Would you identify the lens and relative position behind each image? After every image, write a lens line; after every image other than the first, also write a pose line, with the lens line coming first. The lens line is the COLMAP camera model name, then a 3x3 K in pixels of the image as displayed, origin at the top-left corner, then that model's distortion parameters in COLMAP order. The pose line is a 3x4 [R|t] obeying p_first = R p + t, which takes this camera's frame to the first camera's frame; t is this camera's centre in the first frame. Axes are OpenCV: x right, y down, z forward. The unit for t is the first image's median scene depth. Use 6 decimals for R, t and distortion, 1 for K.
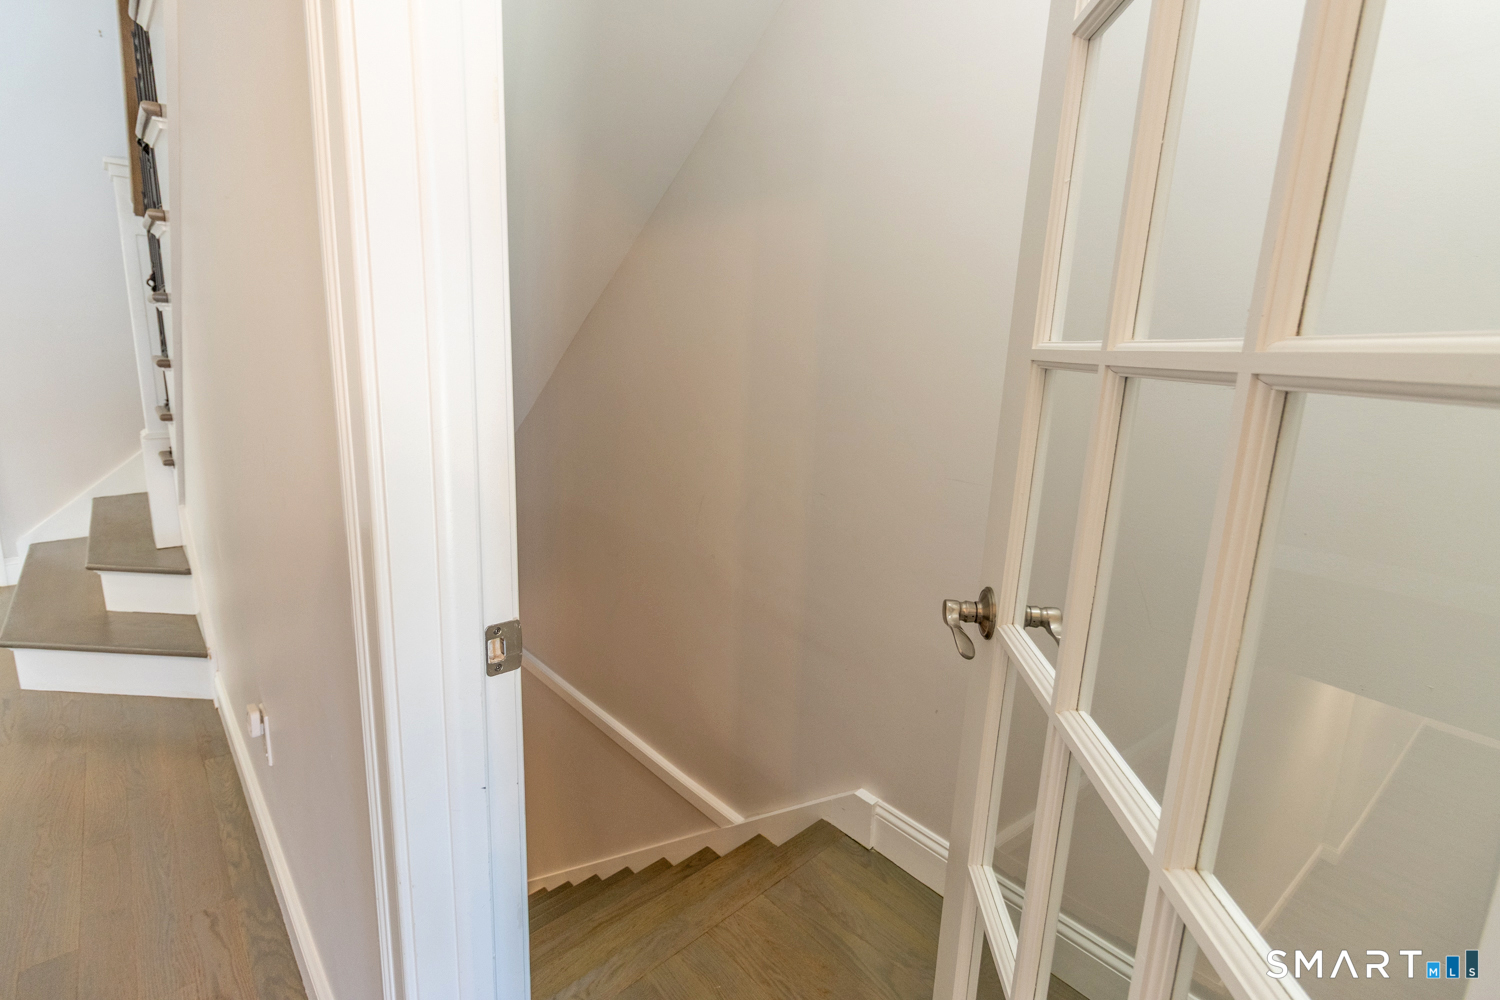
lens RADIAL K [[690.8, 0, 752.2], [0, 690.8, 479.9], [0, 0, 1]] dist [-0.001141, 0.000278]
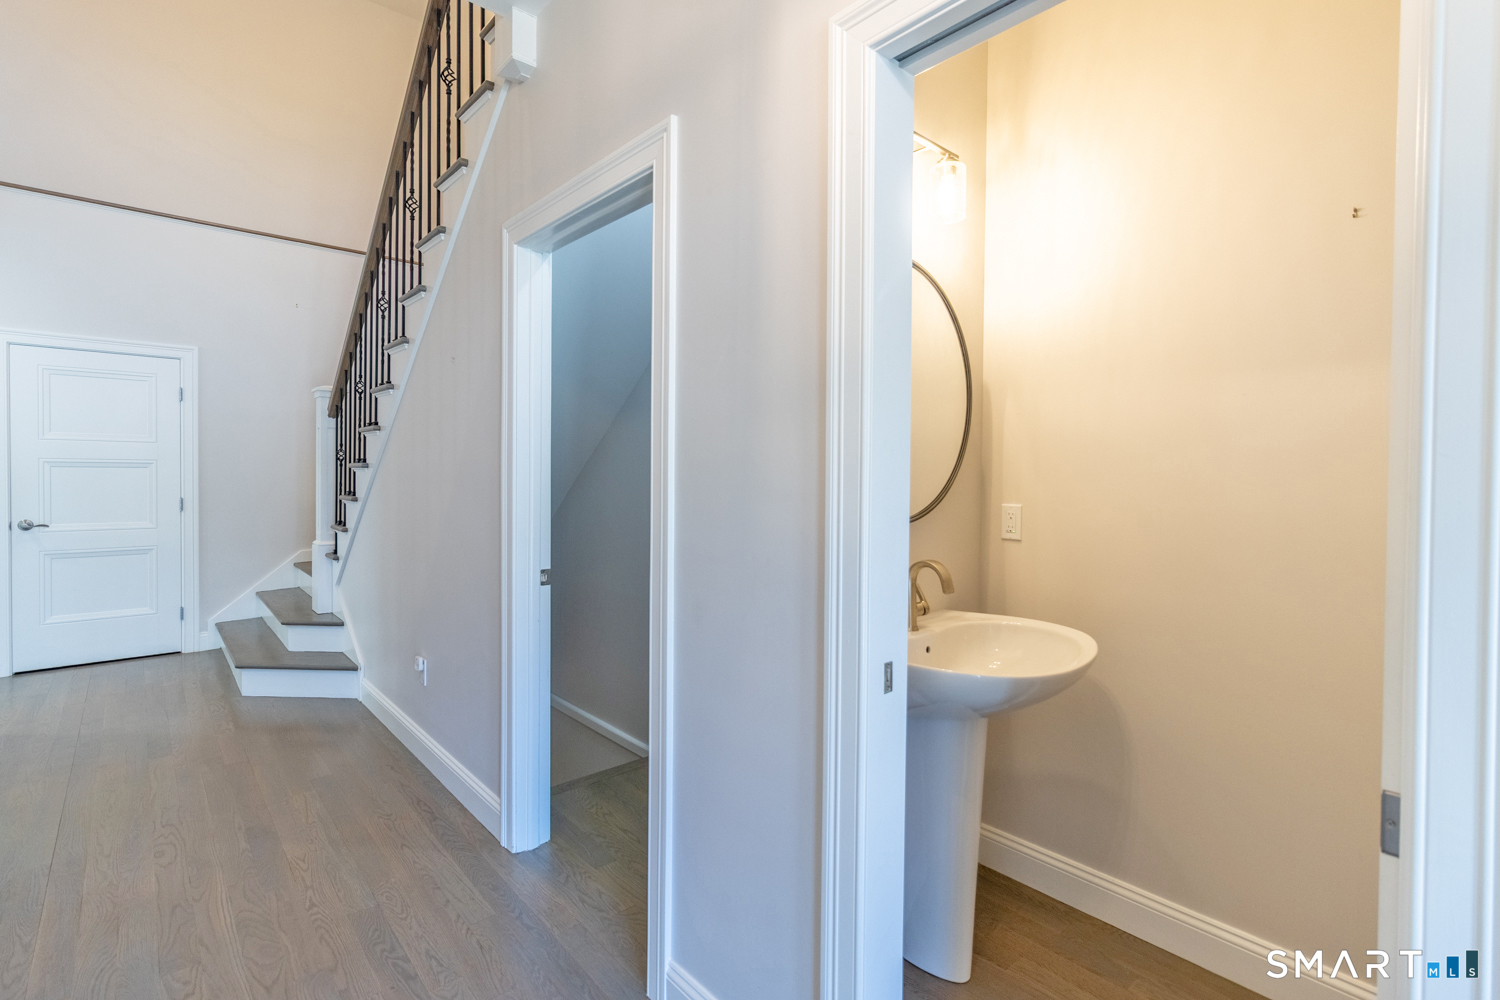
lens RADIAL K [[690.8, 0, 752.2], [0, 690.8, 479.9], [0, 0, 1]] dist [-0.001141, 0.000278]
pose [[0.999438, -0.031672, -0.010988, 0.202423], [0.029154, 0.982954, -0.181524, 0.124816], [0.016550, 0.181102, 0.983325, -0.693554]]
